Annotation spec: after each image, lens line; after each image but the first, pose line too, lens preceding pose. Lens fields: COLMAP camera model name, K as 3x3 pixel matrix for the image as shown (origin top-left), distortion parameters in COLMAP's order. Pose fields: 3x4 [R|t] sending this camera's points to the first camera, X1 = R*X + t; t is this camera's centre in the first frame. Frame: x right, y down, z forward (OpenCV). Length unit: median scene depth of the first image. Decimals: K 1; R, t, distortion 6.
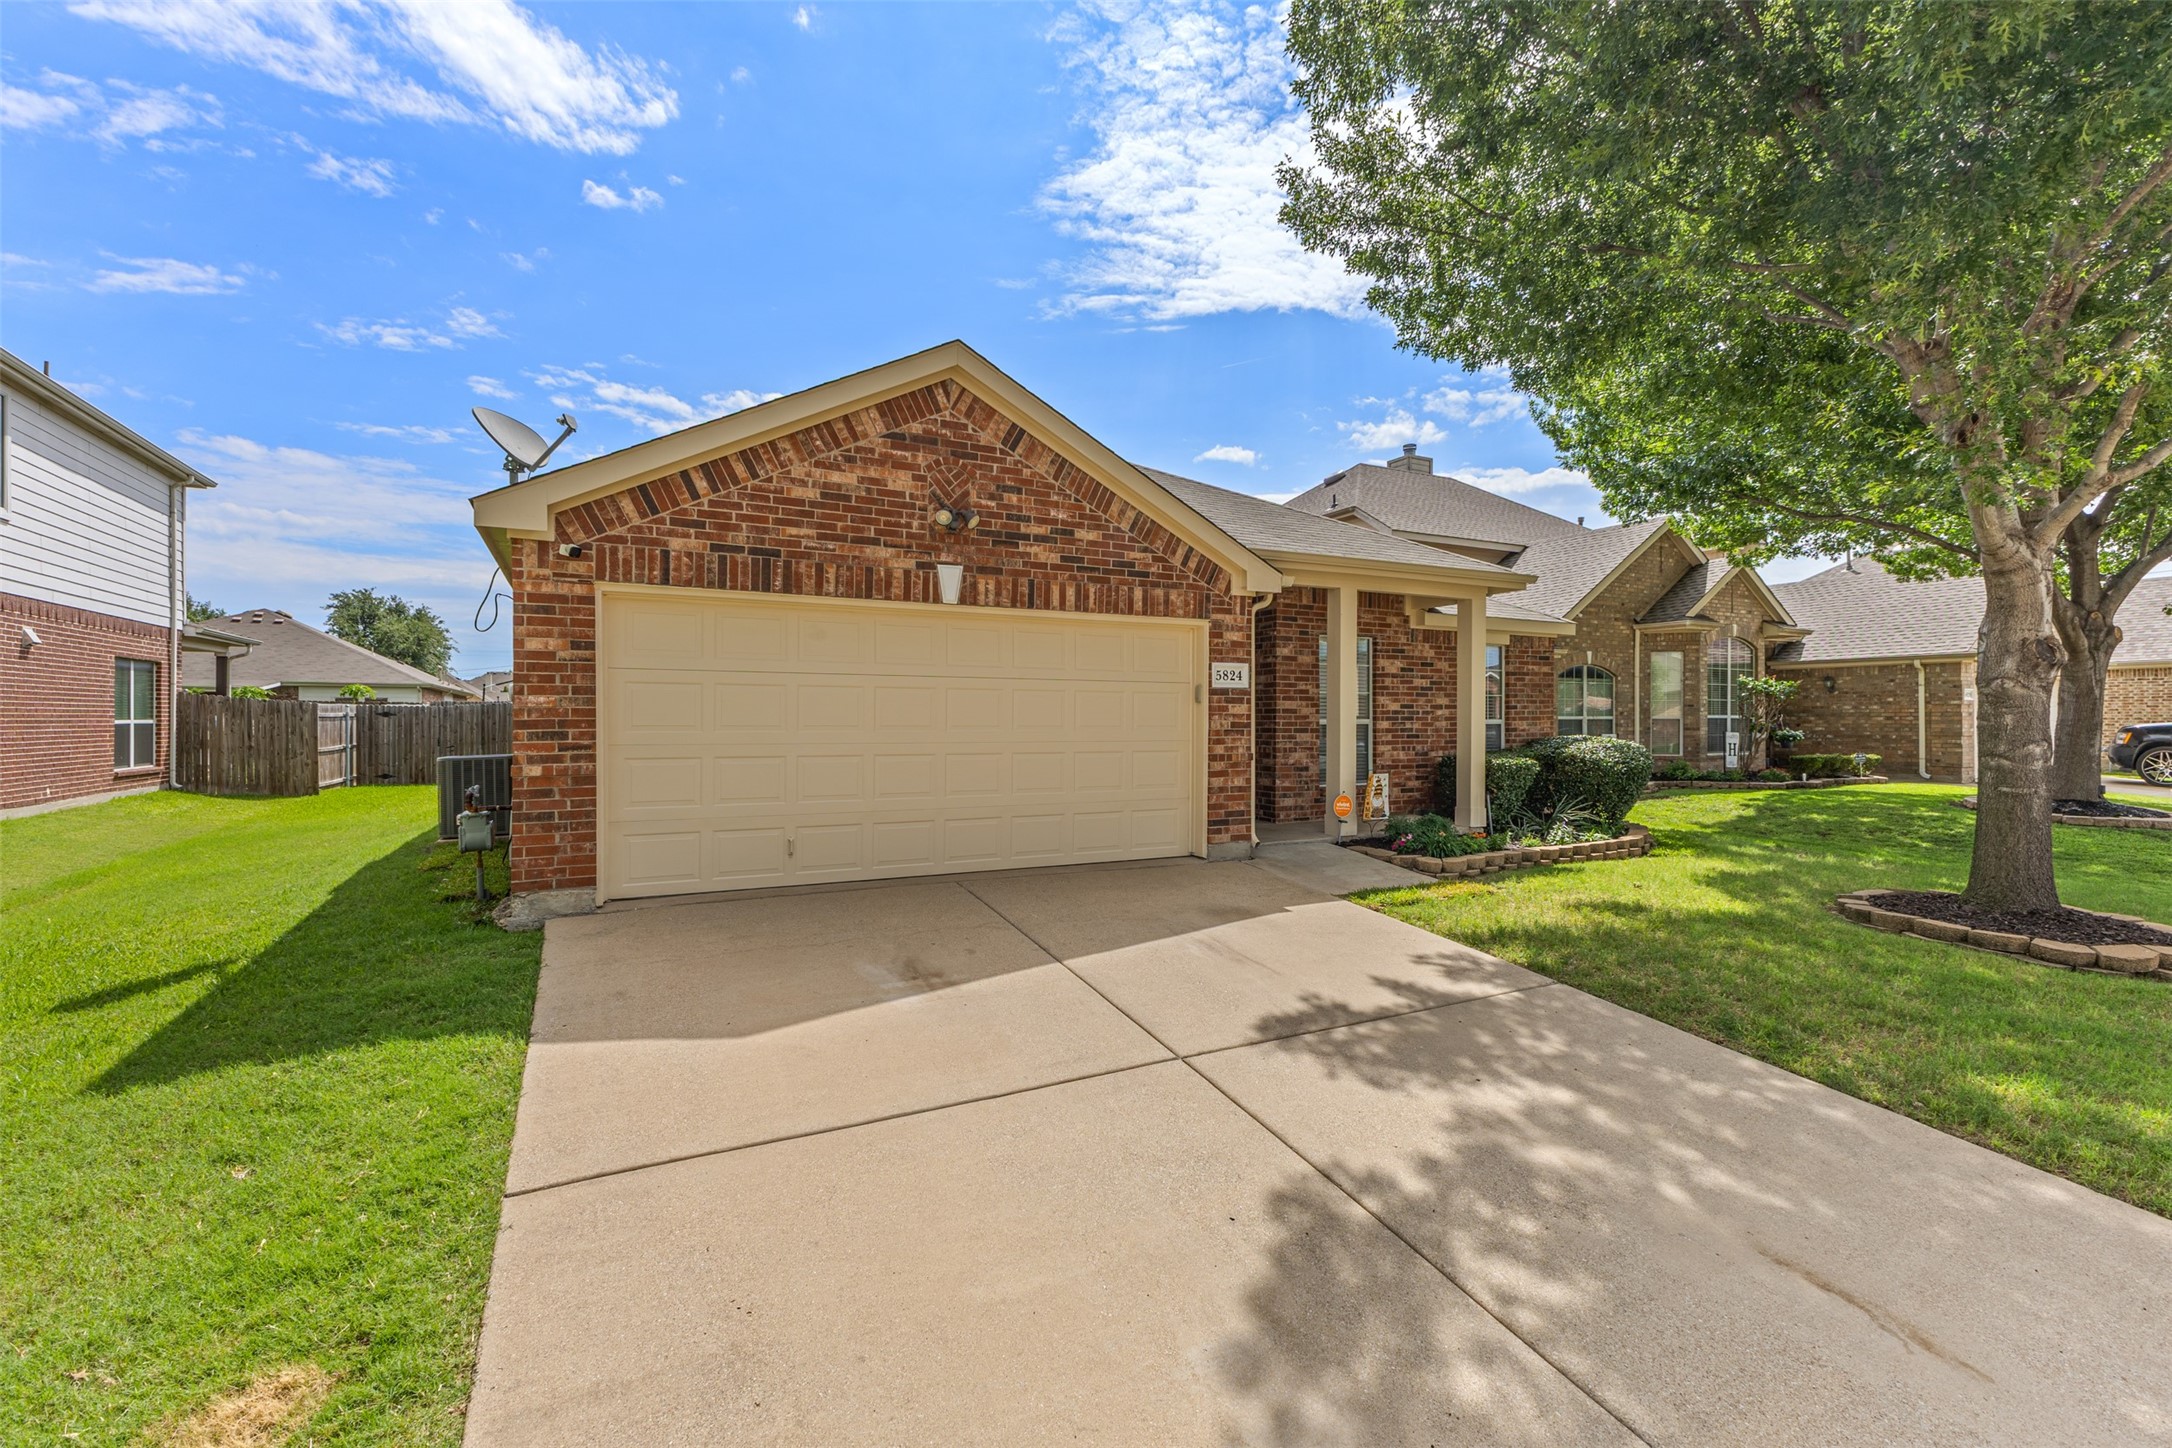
lens RADIAL K [[943.1, 0, 1098.0], [0, 943.1, 724.2], [0, 0, 1]] dist [0.021069, -0.008271]
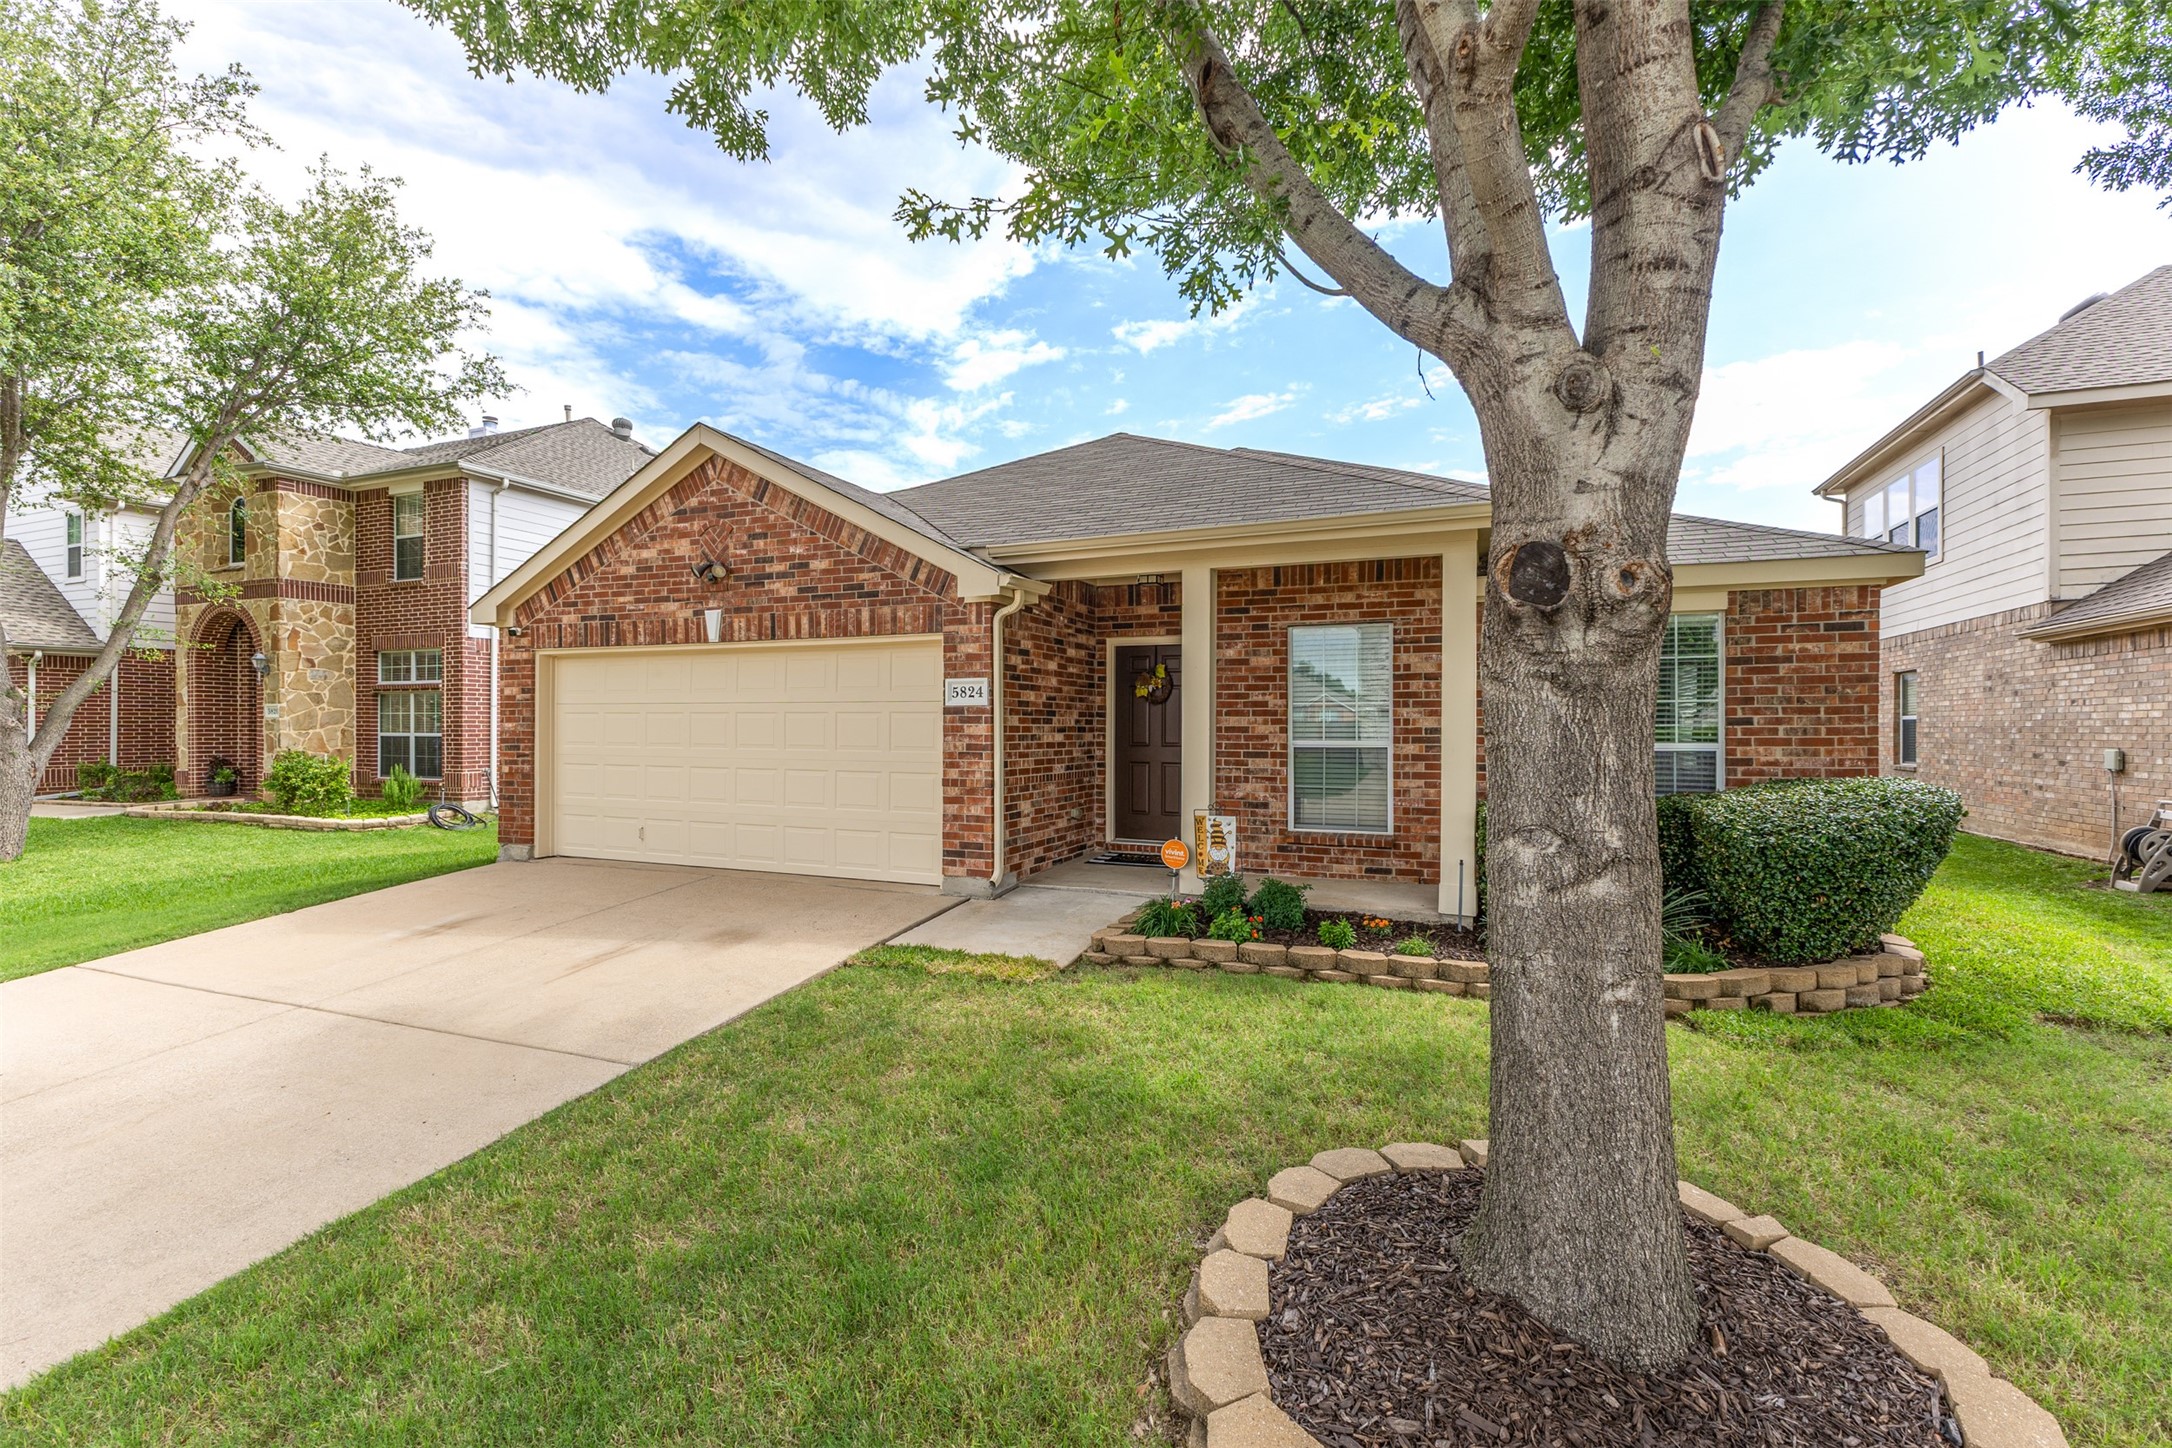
lens RADIAL K [[943.1, 0, 1098.0], [0, 943.1, 724.2], [0, 0, 1]] dist [0.021069, -0.008271]
pose [[0.637705, -0.001630, -0.770279, 1.052861], [-0.004650, 0.999971, -0.005965, -0.018603], [0.770267, 0.007385, 0.637679, 0.599488]]
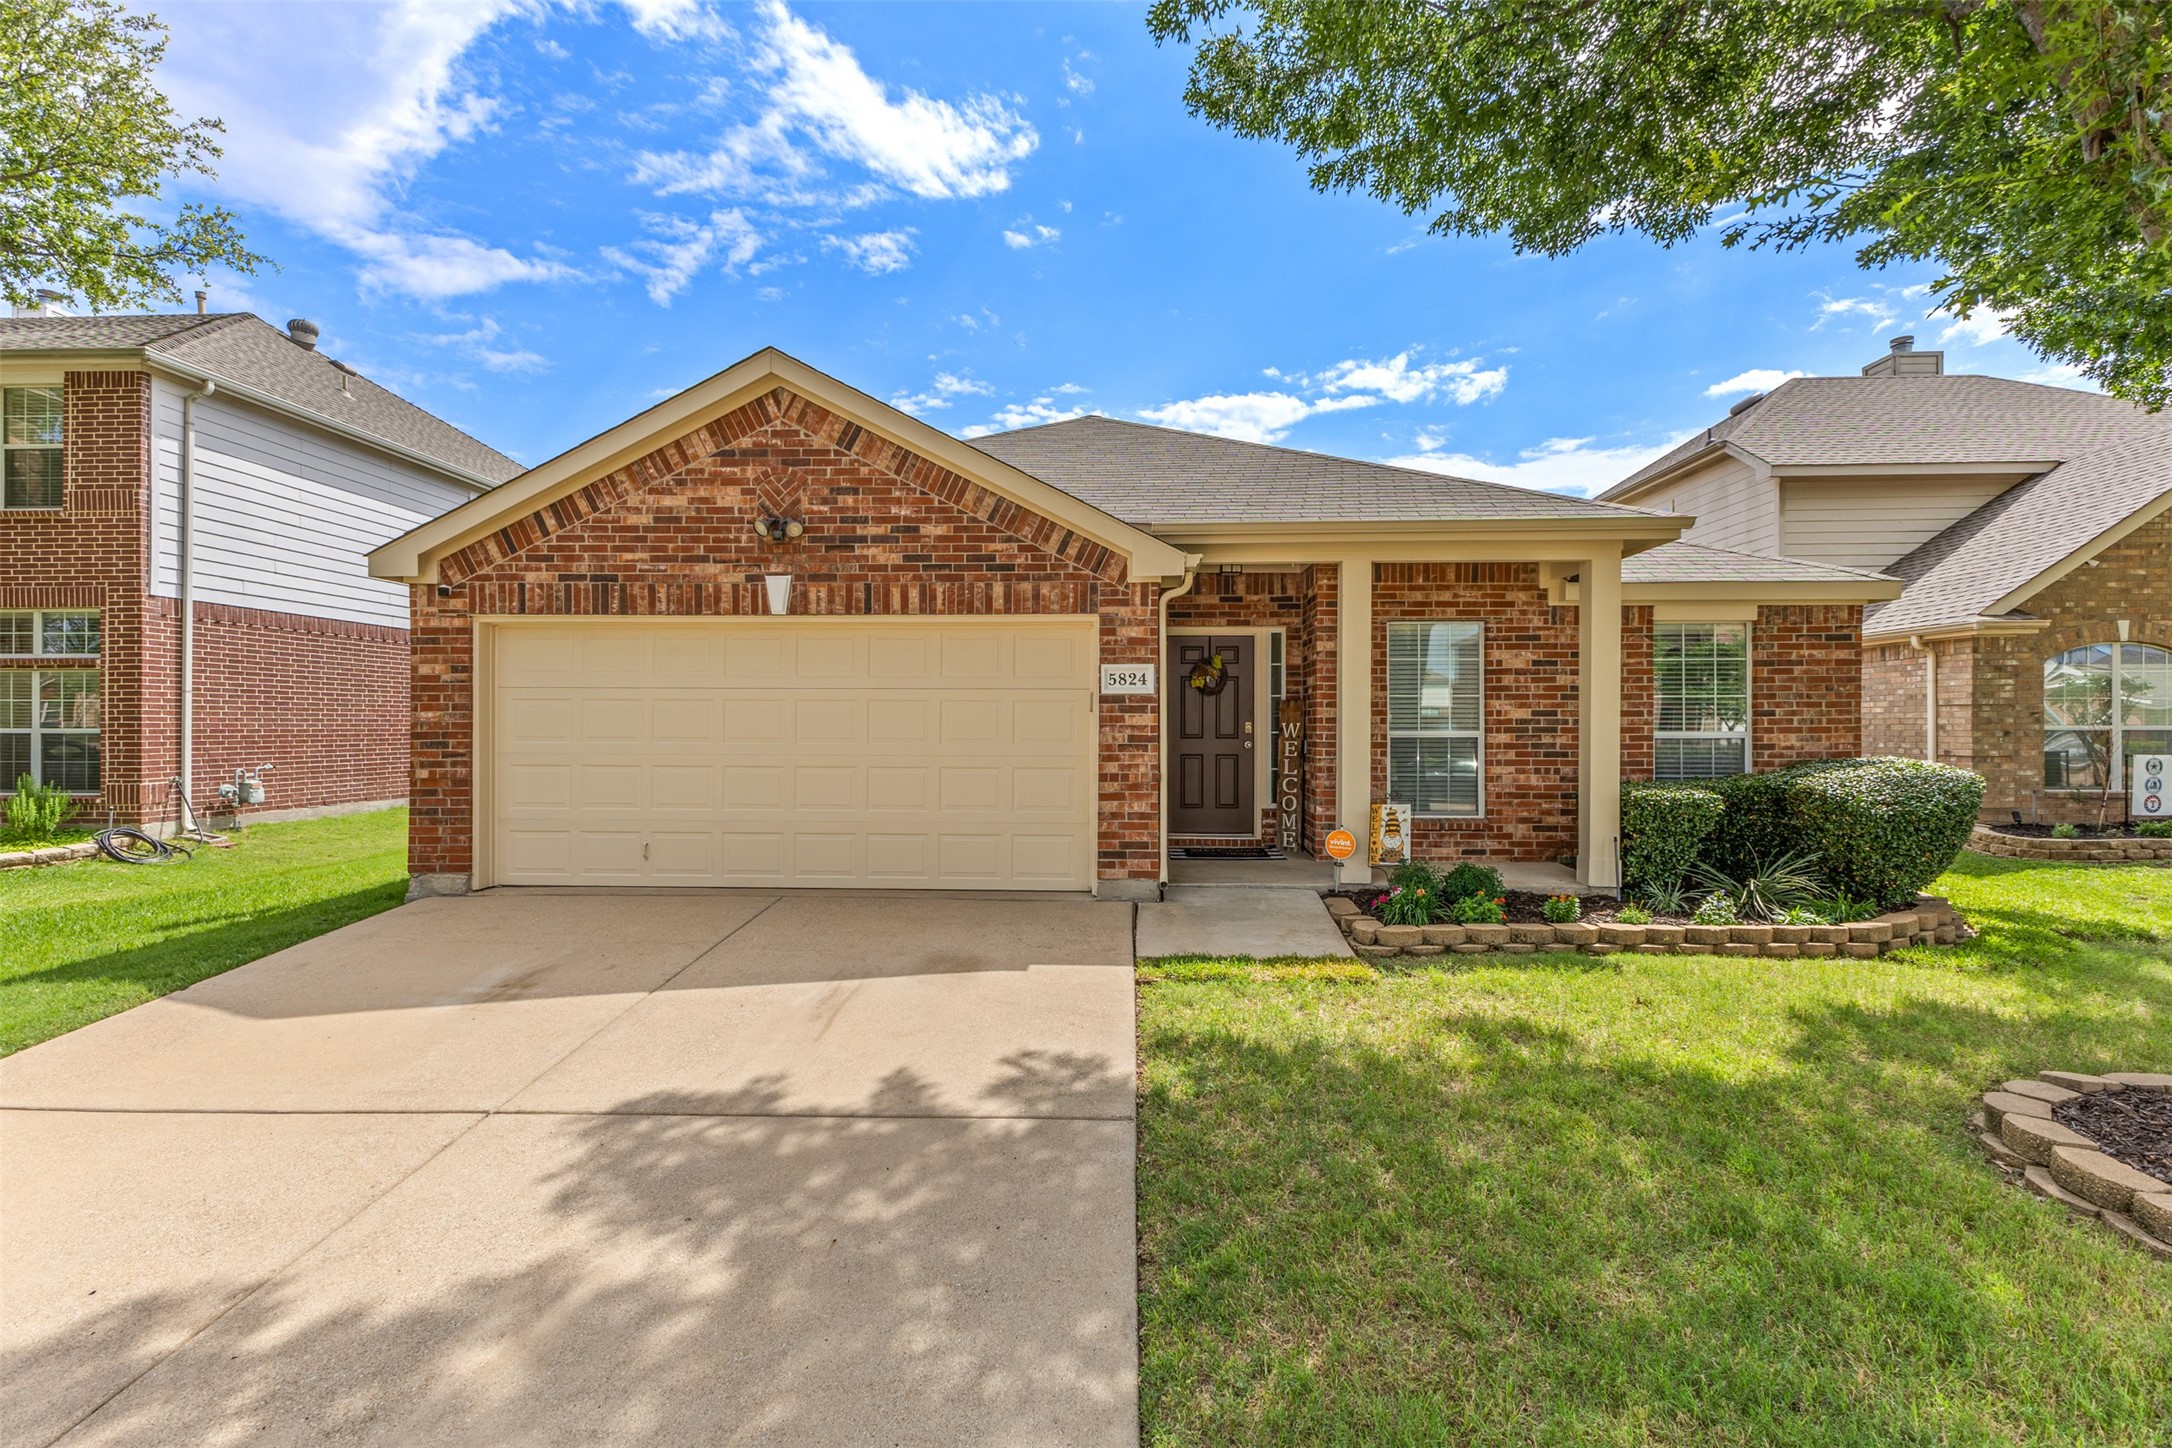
lens RADIAL K [[943.1, 0, 1098.0], [0, 943.1, 724.2], [0, 0, 1]] dist [0.021069, -0.008271]
pose [[0.865749, 0.000331, -0.500478, 0.614895], [-0.003035, 0.999985, -0.004589, -0.009214], [0.500469, 0.005492, 0.865737, 0.304780]]
